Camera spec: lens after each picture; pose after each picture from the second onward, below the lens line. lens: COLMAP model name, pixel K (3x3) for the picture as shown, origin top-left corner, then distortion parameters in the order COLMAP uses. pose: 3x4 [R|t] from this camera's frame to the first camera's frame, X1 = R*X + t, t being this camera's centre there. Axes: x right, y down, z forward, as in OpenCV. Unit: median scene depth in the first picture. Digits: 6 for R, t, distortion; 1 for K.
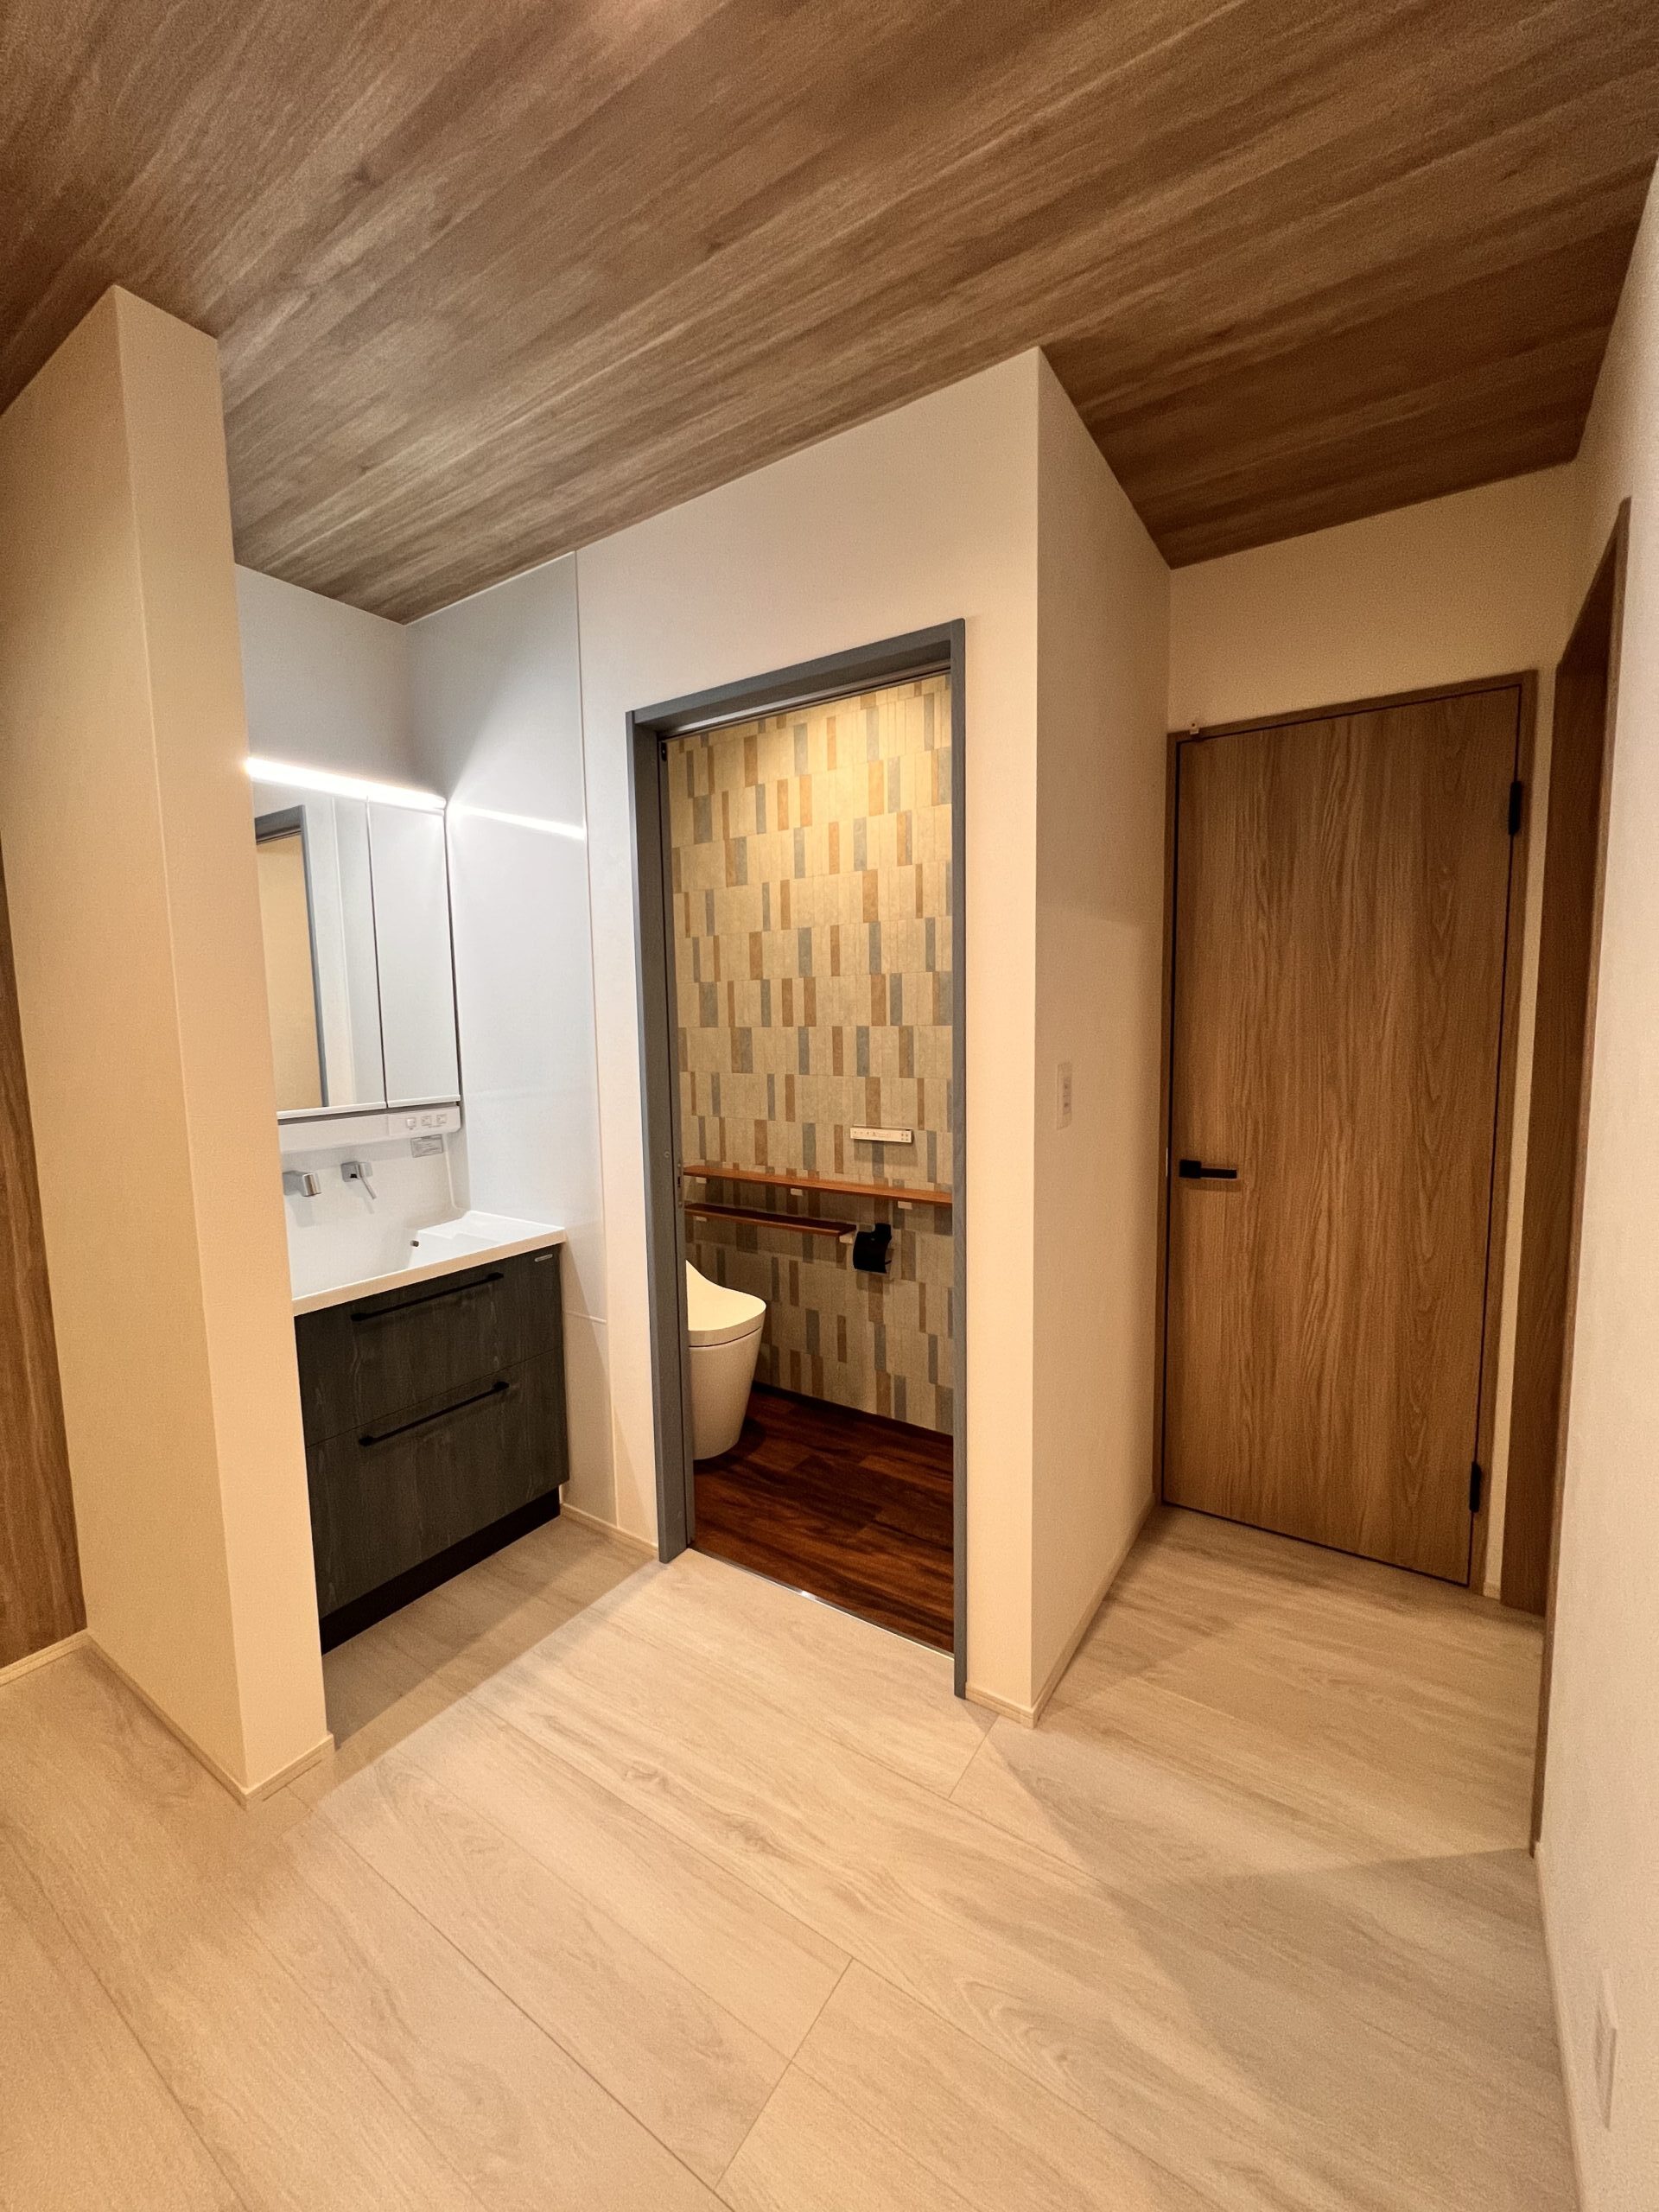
lens RADIAL K [[886.0, 0, 830.5], [0, 886.0, 1101.0], [0, 0, 1]] dist [-0.002959, 0.000632]
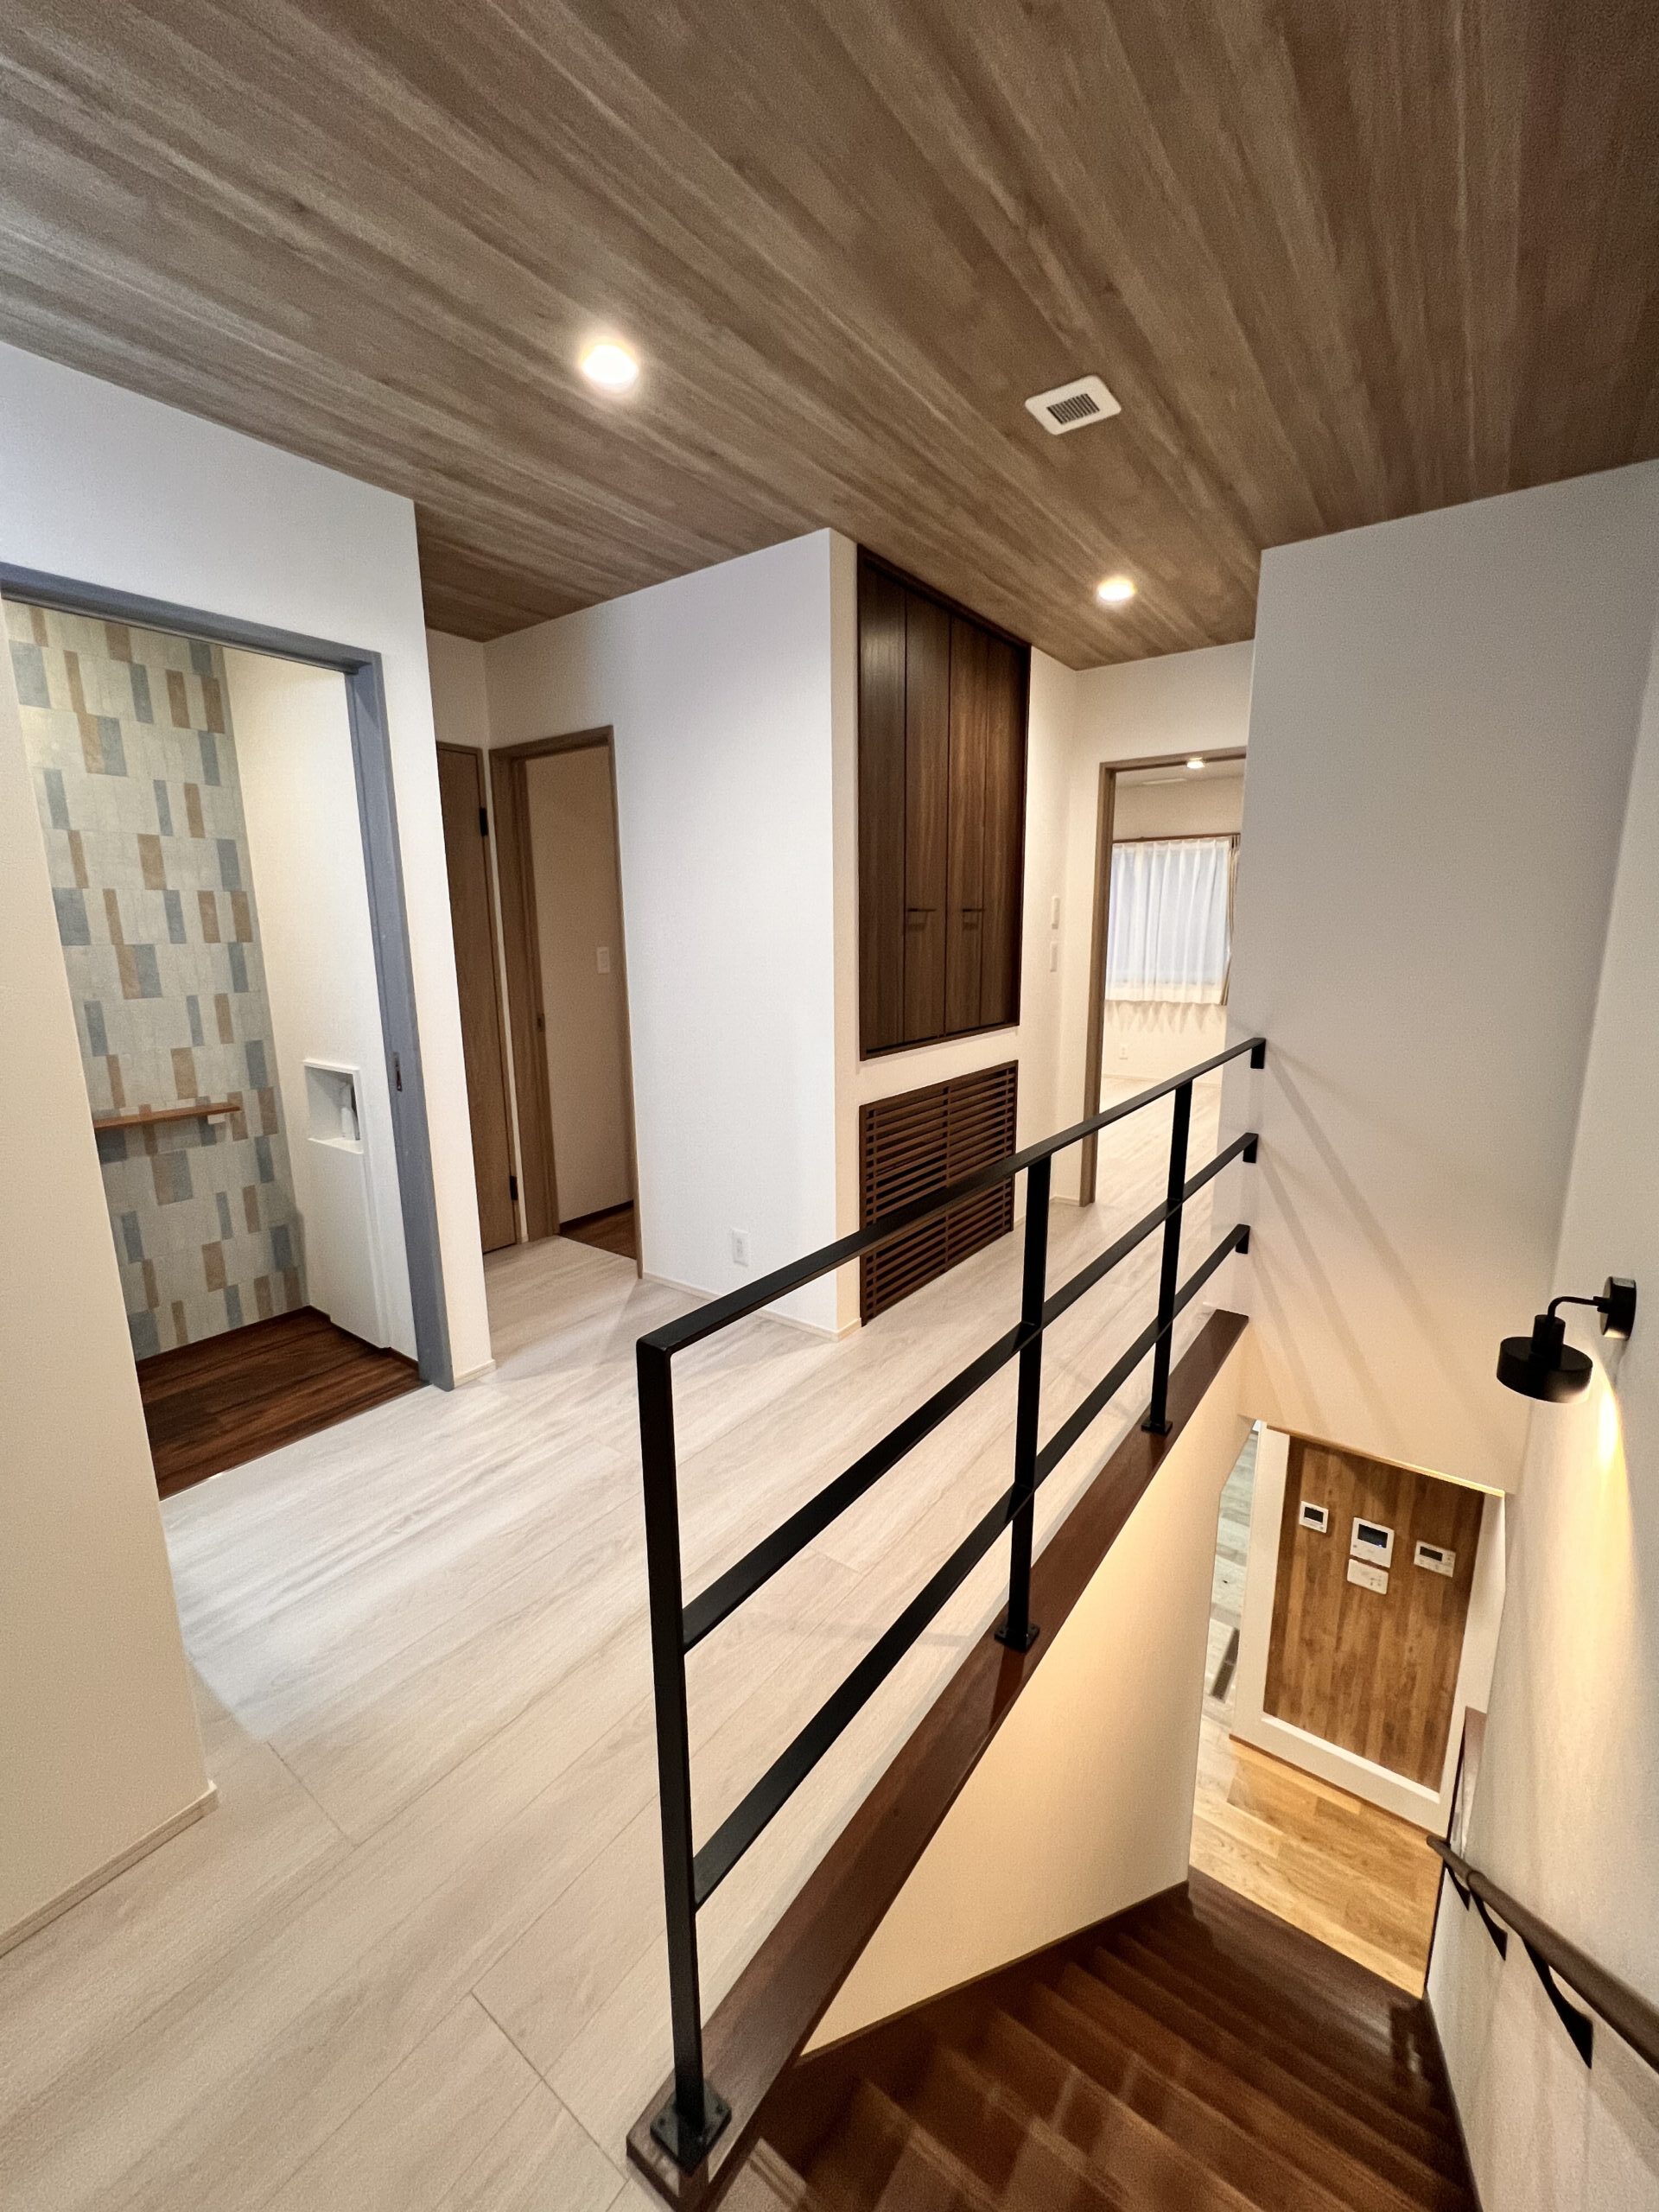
lens RADIAL K [[886.6, 0, 836.9], [0, 886.6, 1101.4], [0, 0, 1]] dist [-0.003611, 0.001024]
pose [[0.042860, -0.180079, 0.982718, -1.076060], [0.107501, 0.978742, 0.174662, 0.001860], [-0.993281, 0.098158, 0.061308, 0.185775]]
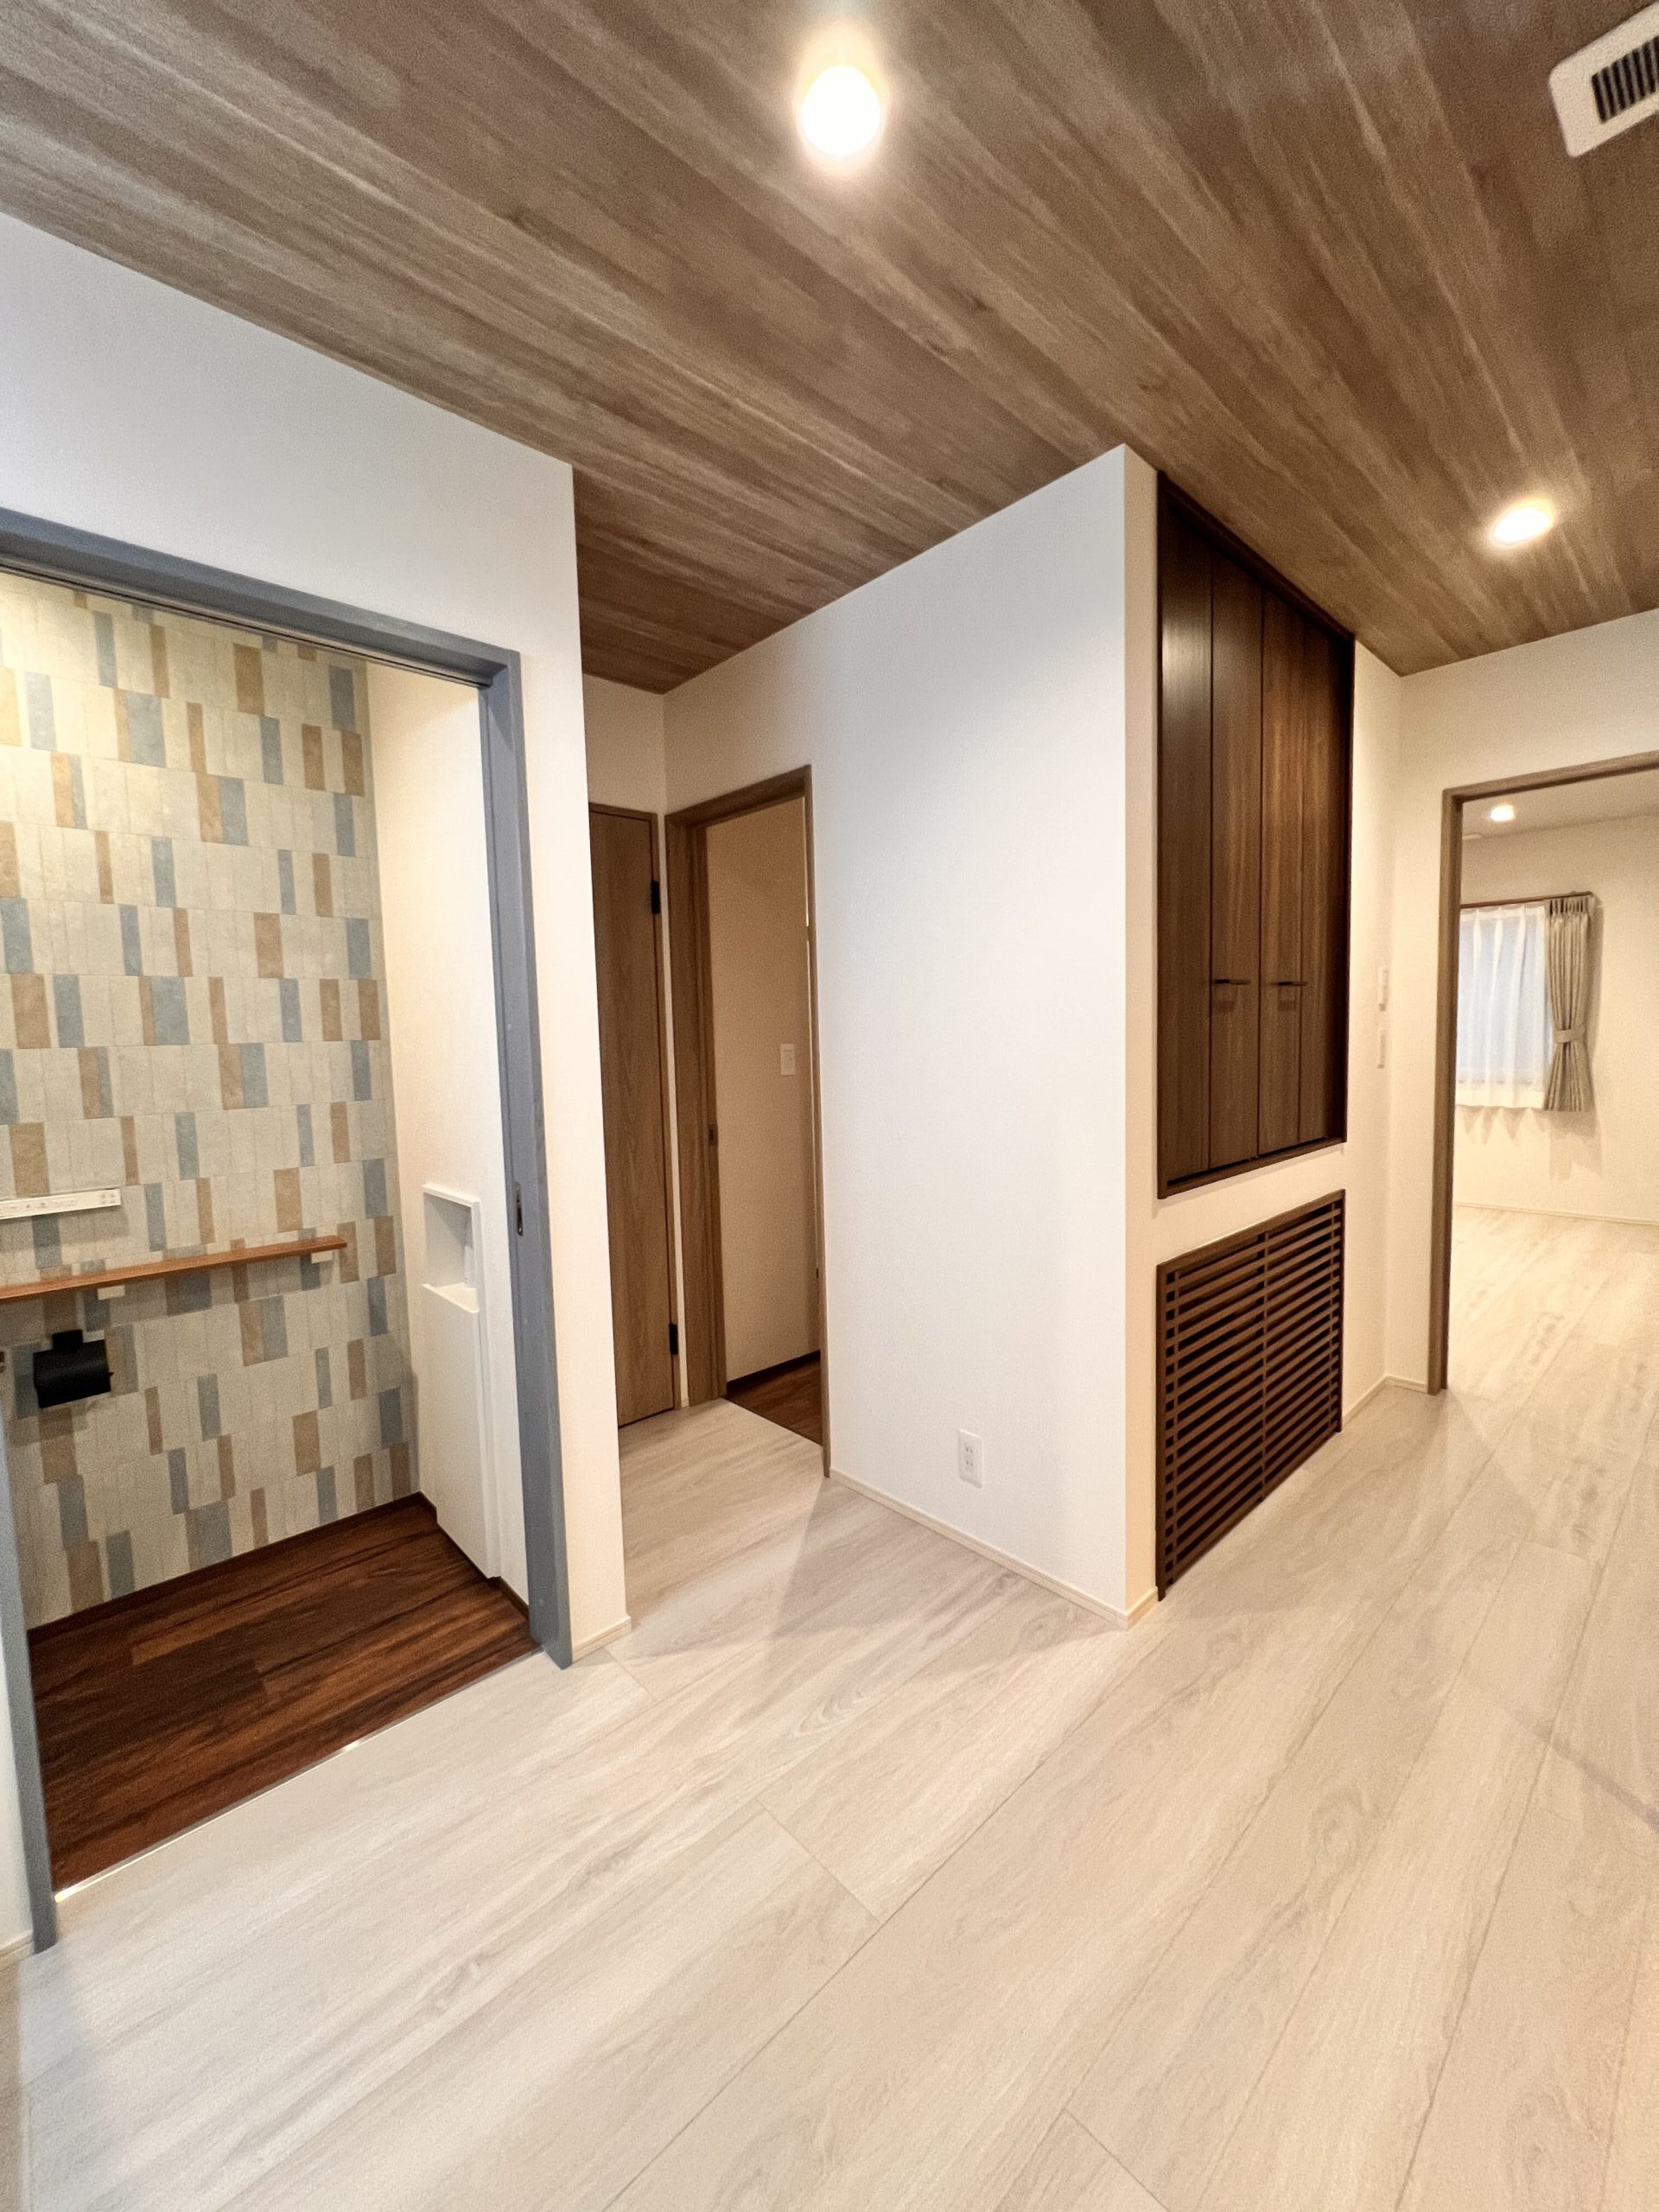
lens RADIAL K [[886.6, 0, 837.0], [0, 886.6, 1100.9], [0, 0, 1]] dist [-0.003611, 0.001024]
pose [[0.229893, -0.066721, 0.970926, -0.668049], [0.119289, 0.992056, 0.039928, 0.004378], [-0.965877, 0.106641, 0.236026, 0.330191]]
